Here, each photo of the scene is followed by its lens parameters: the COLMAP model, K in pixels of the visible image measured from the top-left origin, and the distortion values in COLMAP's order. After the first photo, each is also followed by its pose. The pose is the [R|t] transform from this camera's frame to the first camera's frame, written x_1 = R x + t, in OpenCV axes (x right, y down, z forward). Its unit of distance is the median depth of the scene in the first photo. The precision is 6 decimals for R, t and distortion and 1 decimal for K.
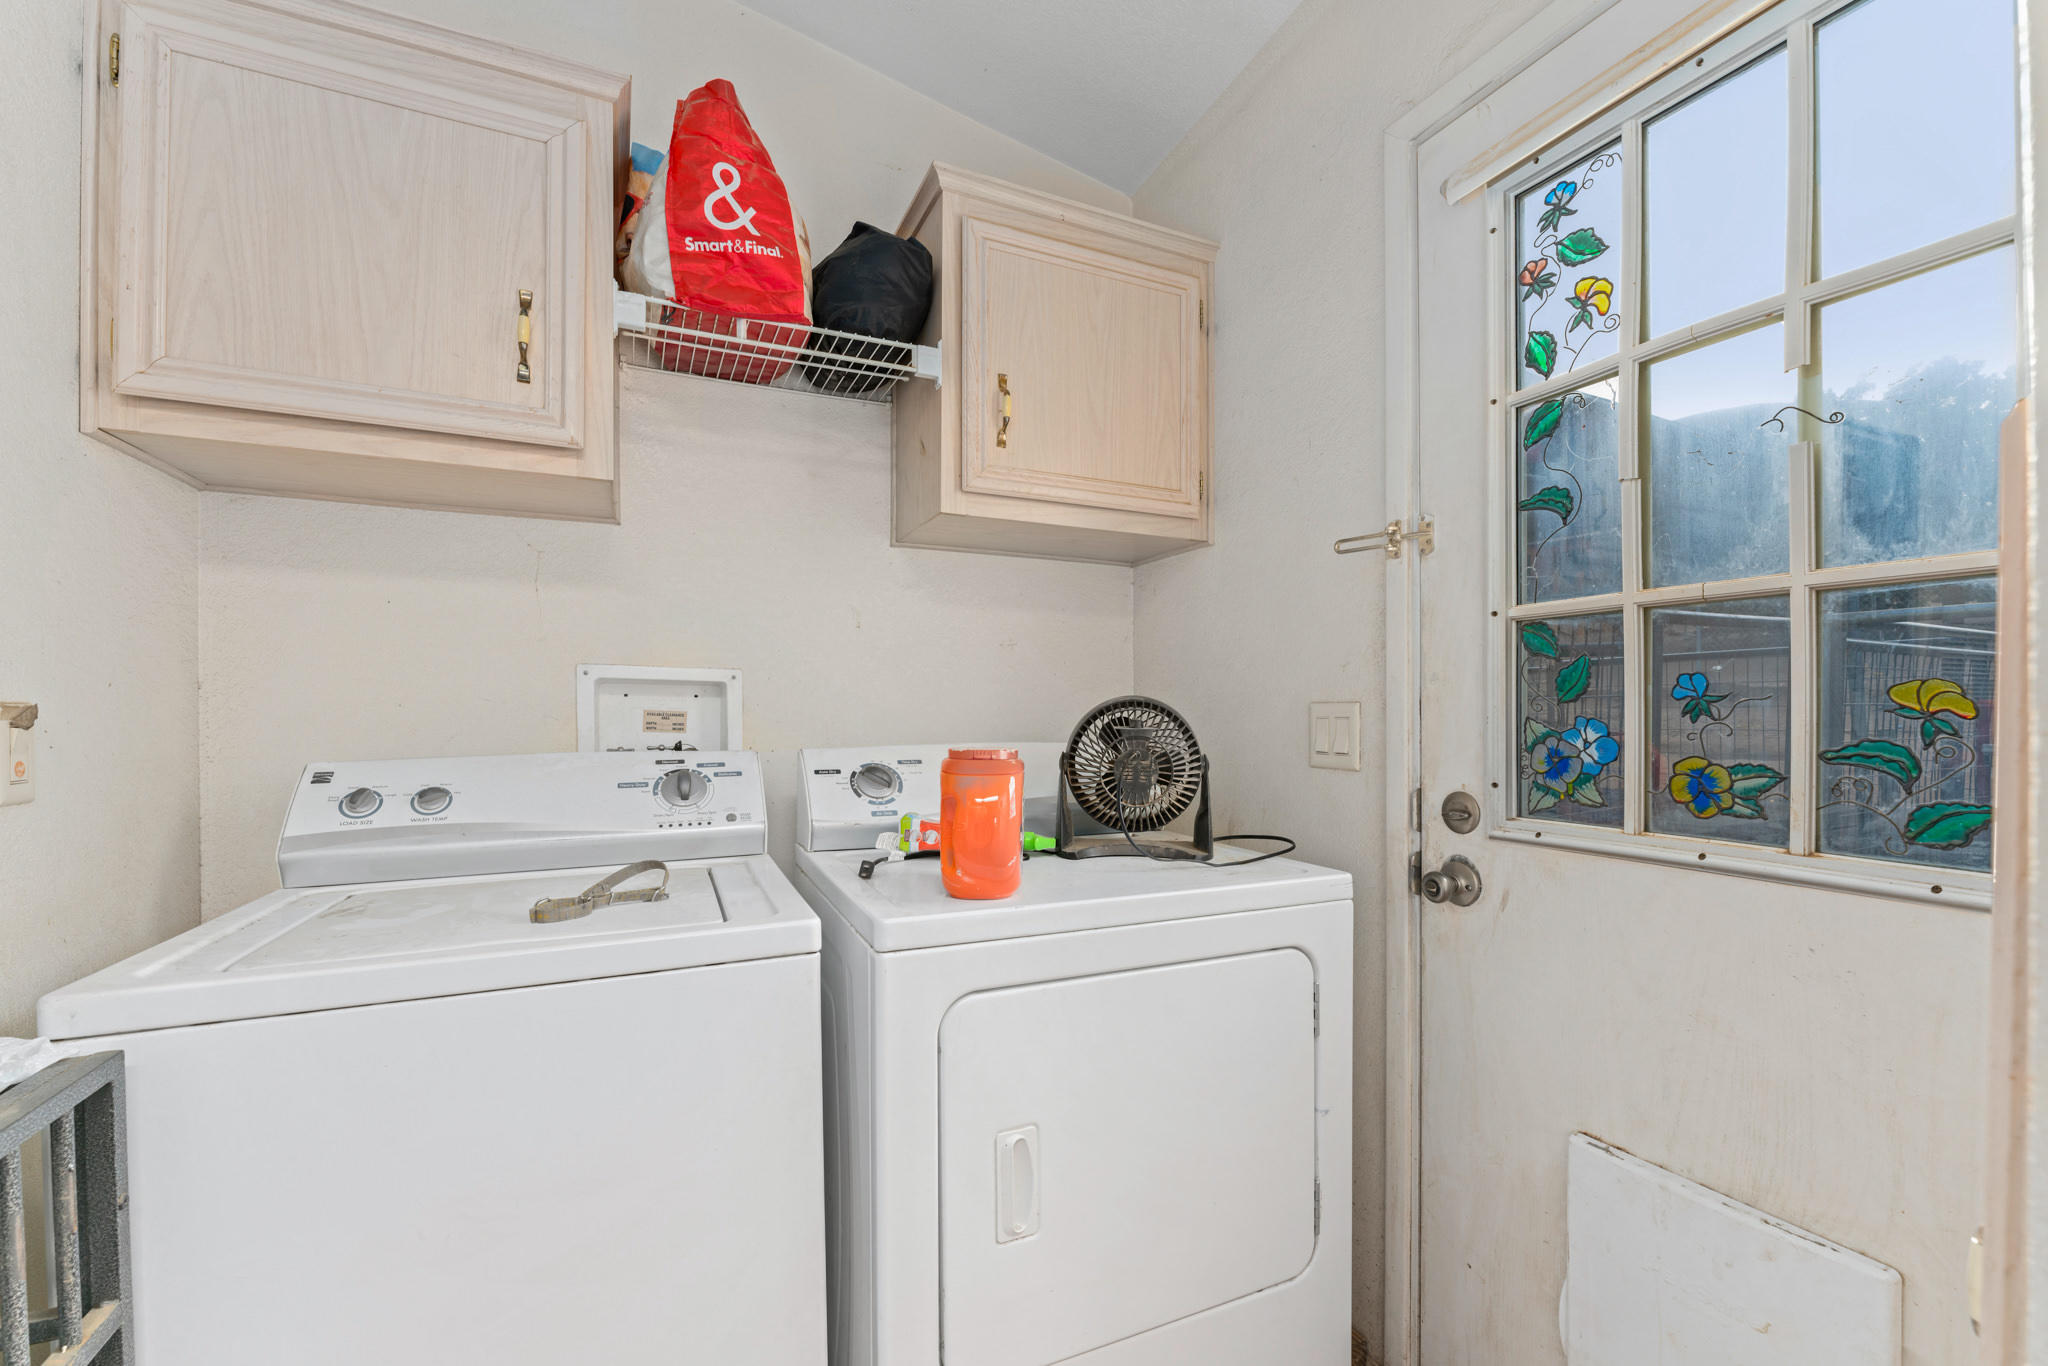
lens RADIAL K [[848.9, 0, 1024.2], [0, 848.9, 725.1], [0, 0, 1]] dist [0.000964, 0.000024]
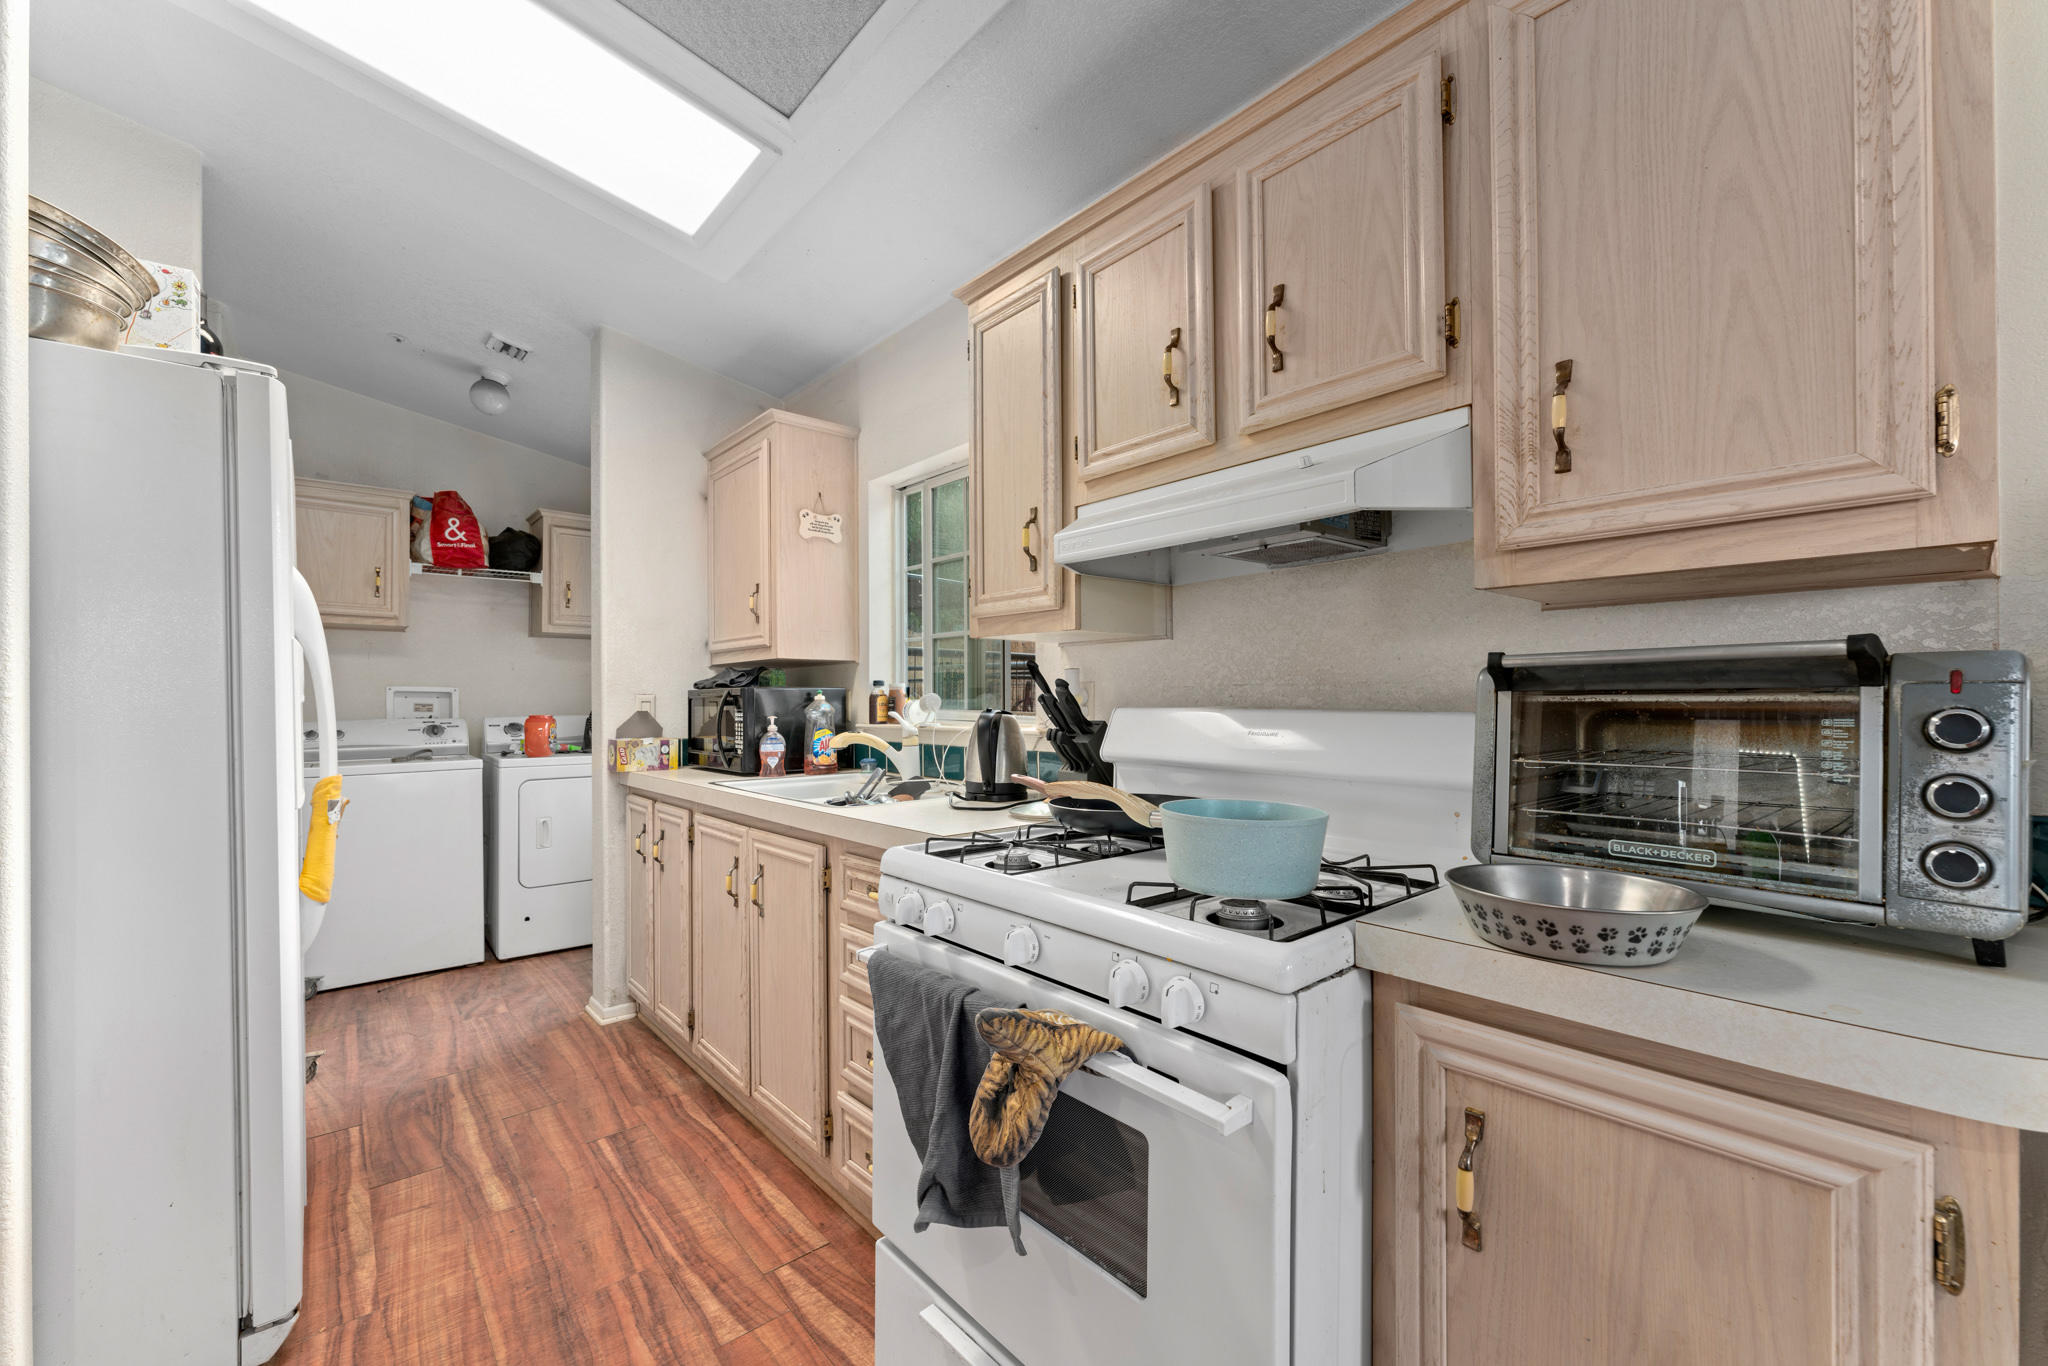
lens RADIAL K [[816.8, 0, 1023.7], [0, 816.8, 698.2], [0, 0, 1]] dist [0.000487, -0.000112]
pose [[0.960206, 0.000351, 0.279292, 0.719555], [0.003653, 0.999898, -0.013817, 0.008937], [-0.279268, 0.014287, 0.960107, -2.154629]]
